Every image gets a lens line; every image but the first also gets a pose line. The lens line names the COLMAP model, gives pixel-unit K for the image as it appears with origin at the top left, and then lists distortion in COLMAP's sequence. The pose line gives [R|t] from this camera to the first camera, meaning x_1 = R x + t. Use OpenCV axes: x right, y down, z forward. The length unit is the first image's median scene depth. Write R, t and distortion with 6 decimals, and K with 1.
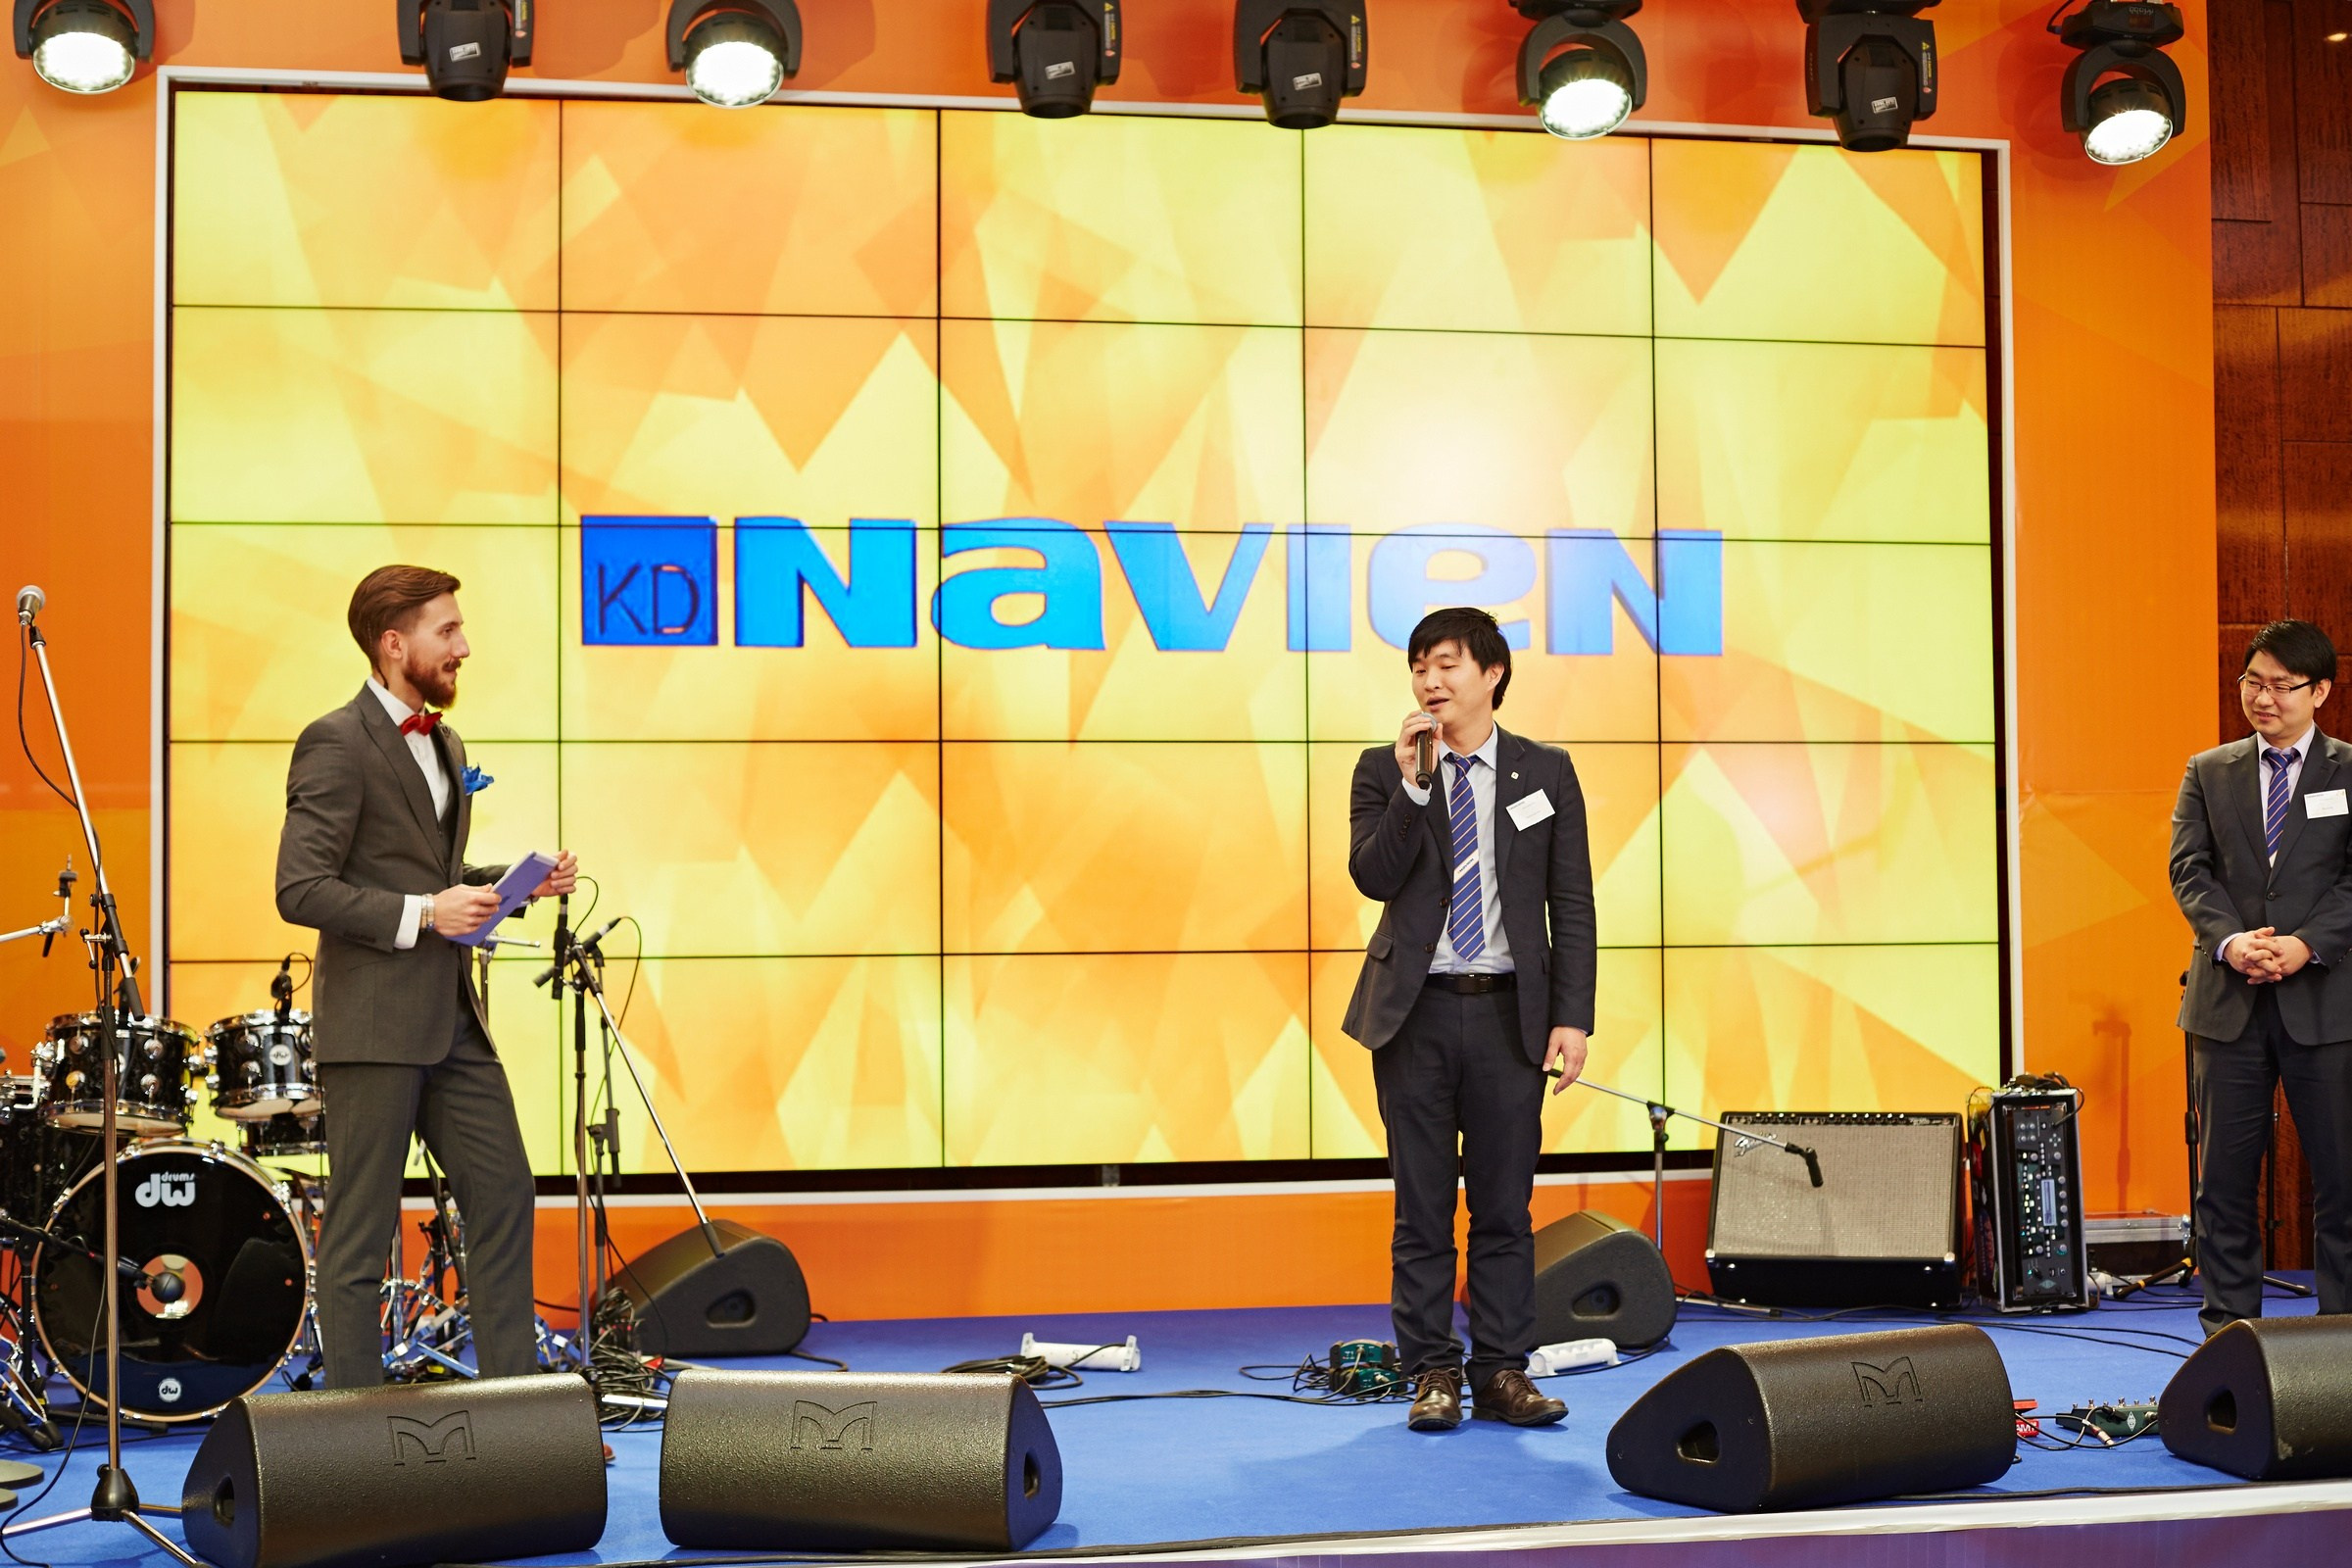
lens RADIAL K [[3469.1, 0, 1176.0], [0, 3469.1, 784.0], [0, 0, 1]] dist [-0.089682, 0.244440]
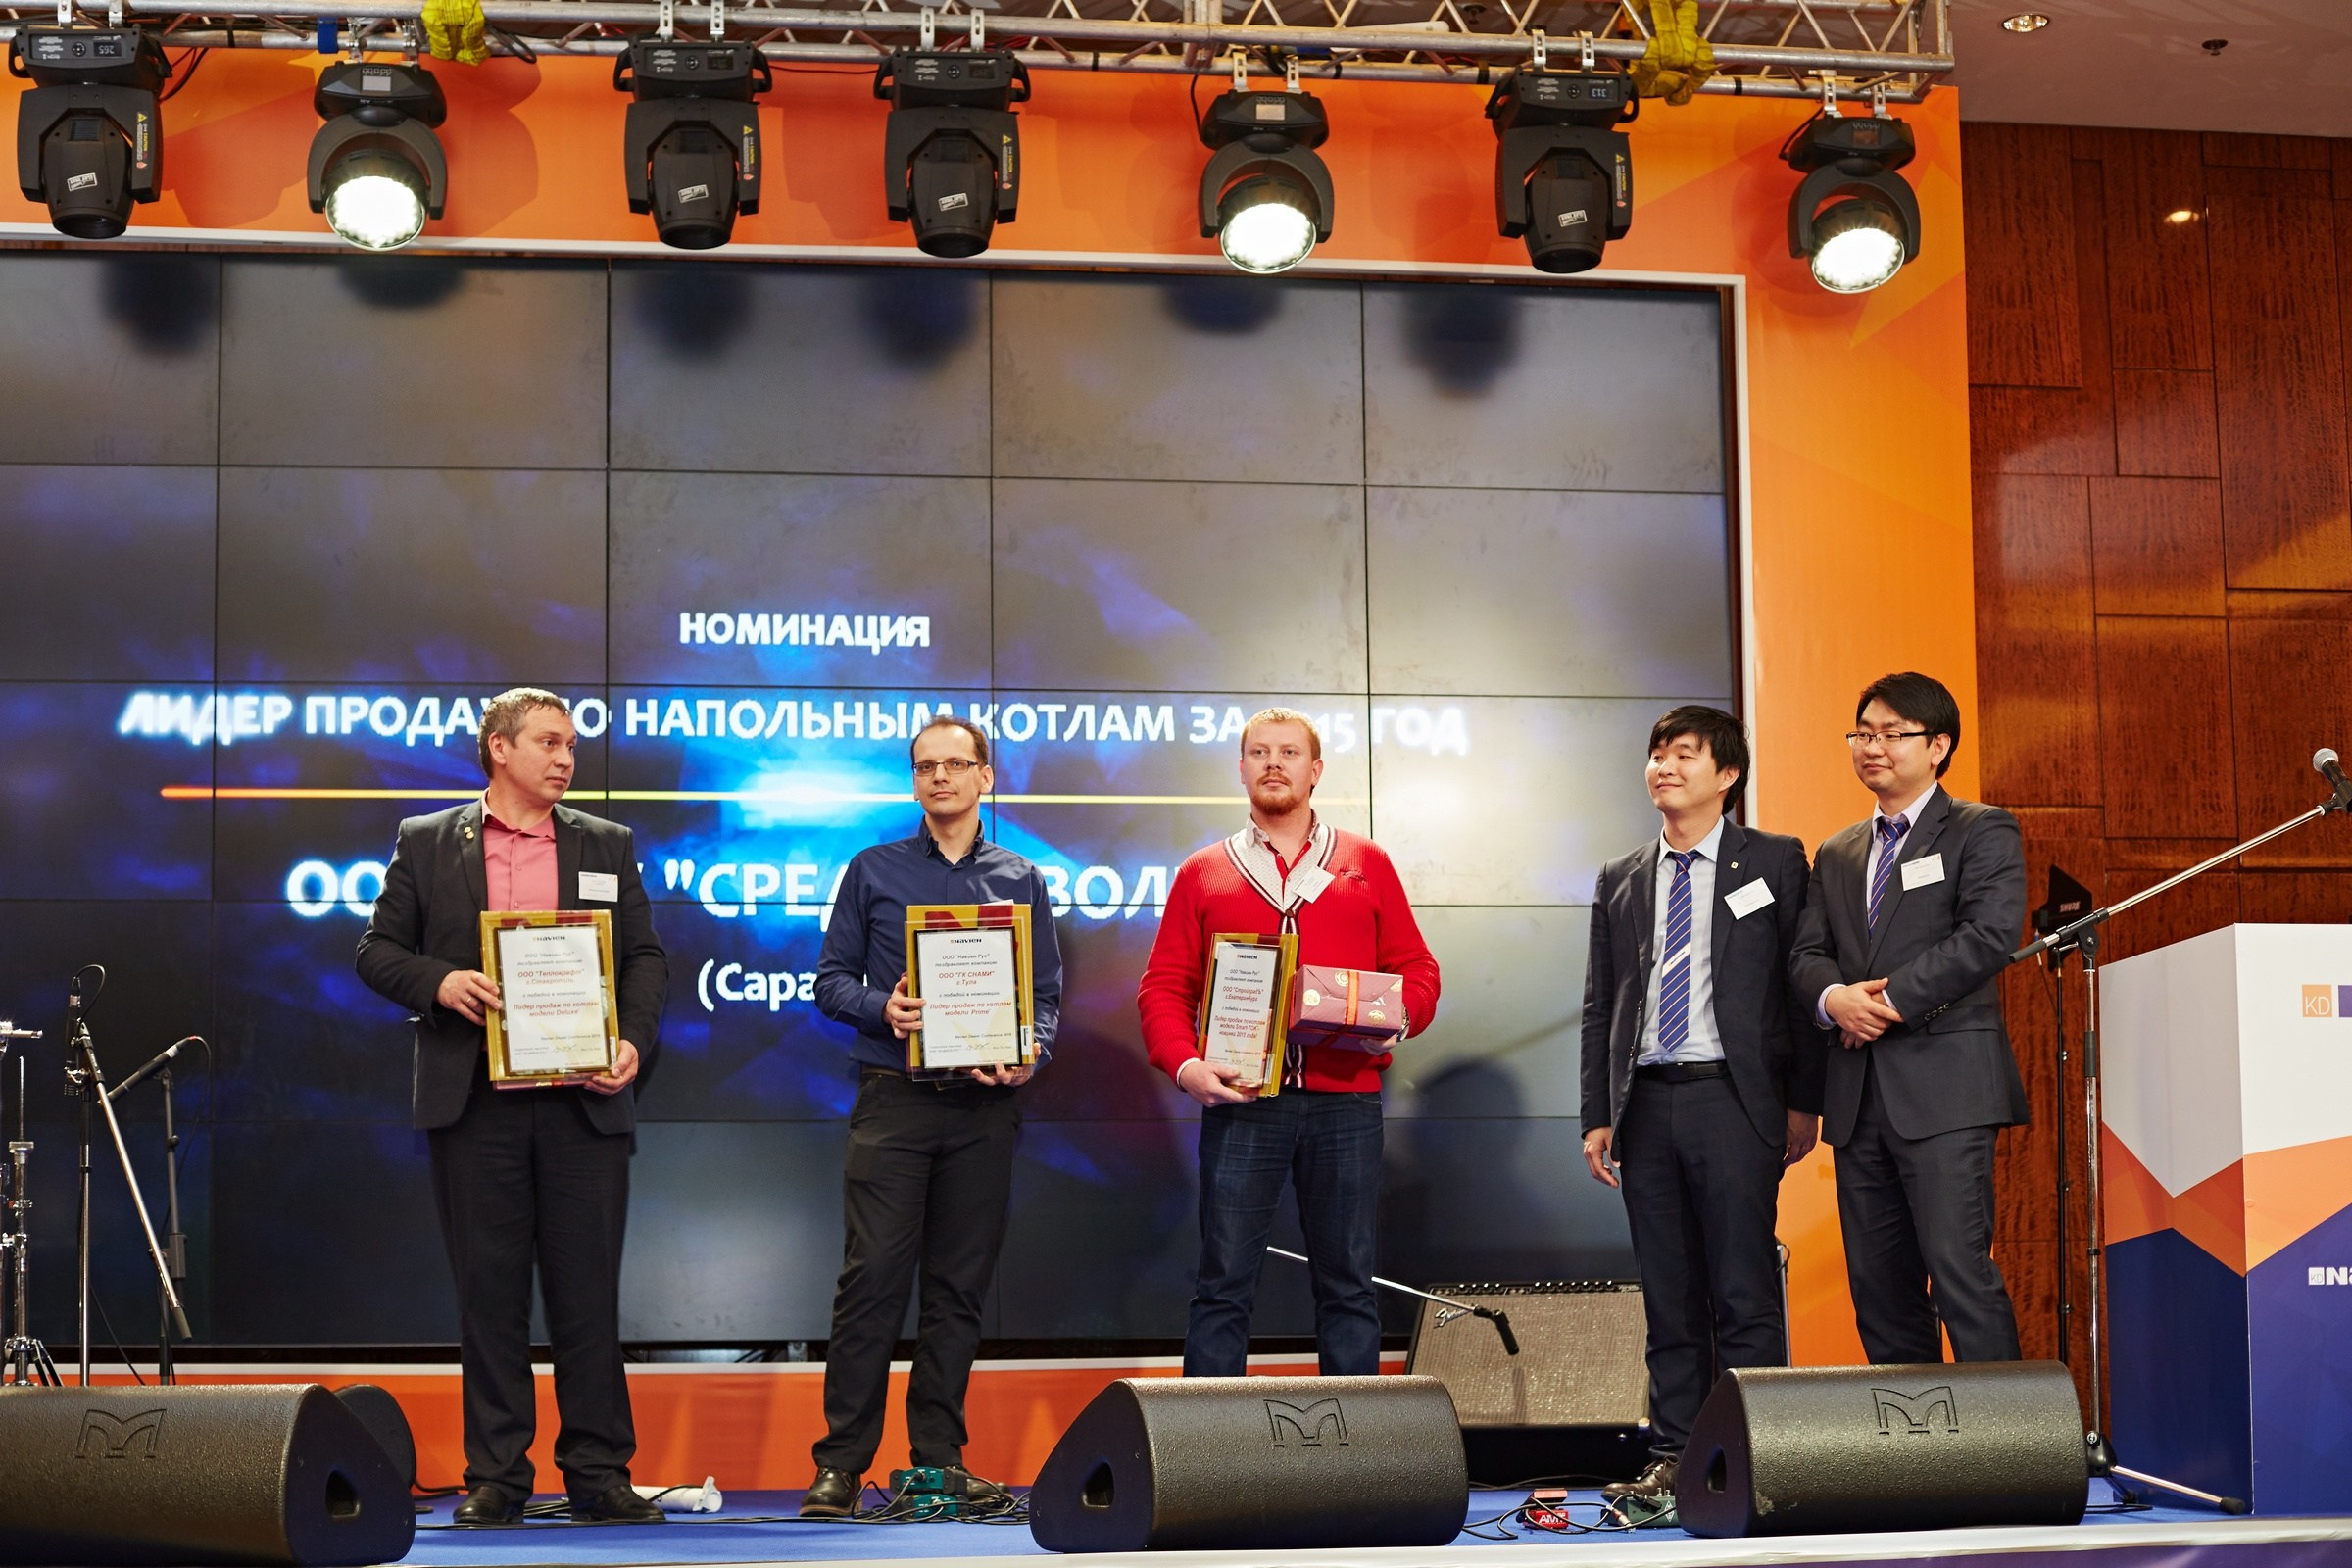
lens RADIAL K [[3415.4, 0, 1168.7], [0, 3415.4, 1135.5], [0, 0, 1]] dist [-0.041104, 0.022138]
pose [[0.997216, -0.008381, -0.074095, 0.163938], [0.006089, 0.999498, -0.031097, 0.086732], [0.074318, 0.030559, 0.996766, 0.061376]]
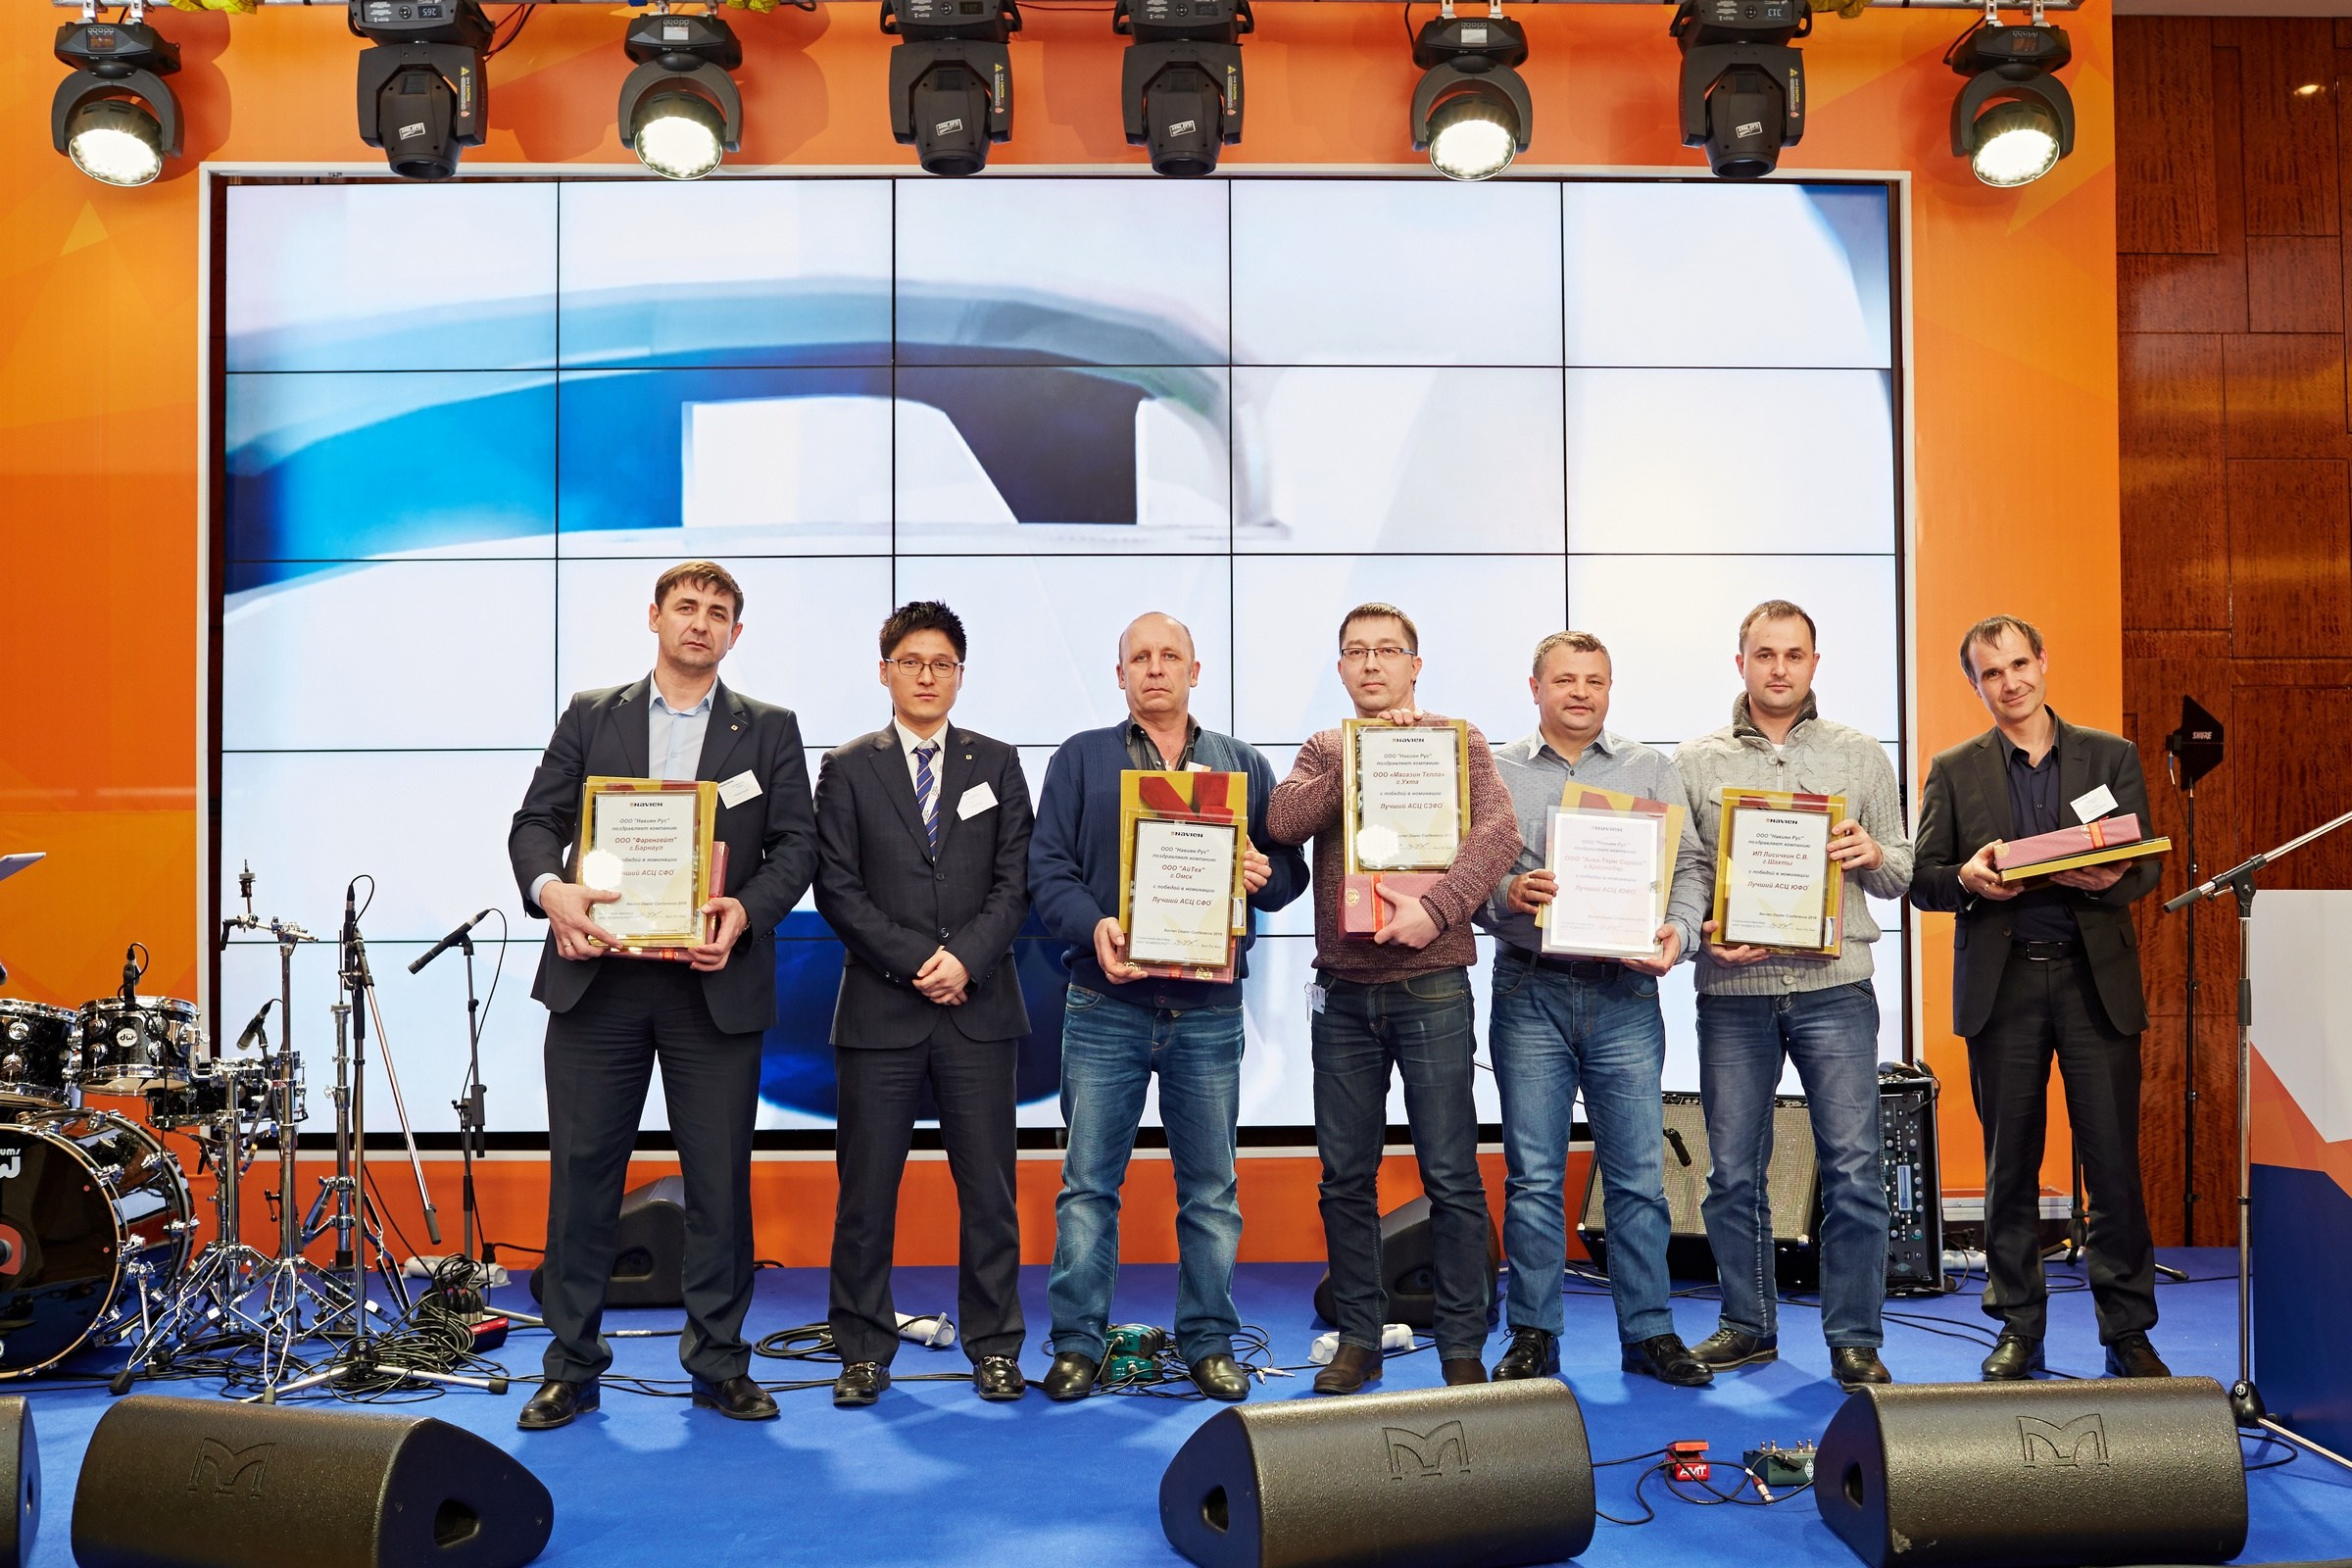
lens RADIAL K [[2421.2, 0, 1282.0], [0, 2421.2, 810.4], [0, 0, 1]] dist [-0.064713, 0.127054]
pose [[0.986301, -0.001512, -0.164949, 0.188536], [0.003664, 0.999912, 0.012746, -0.001245], [0.164916, -0.013176, 0.986220, 0.261395]]
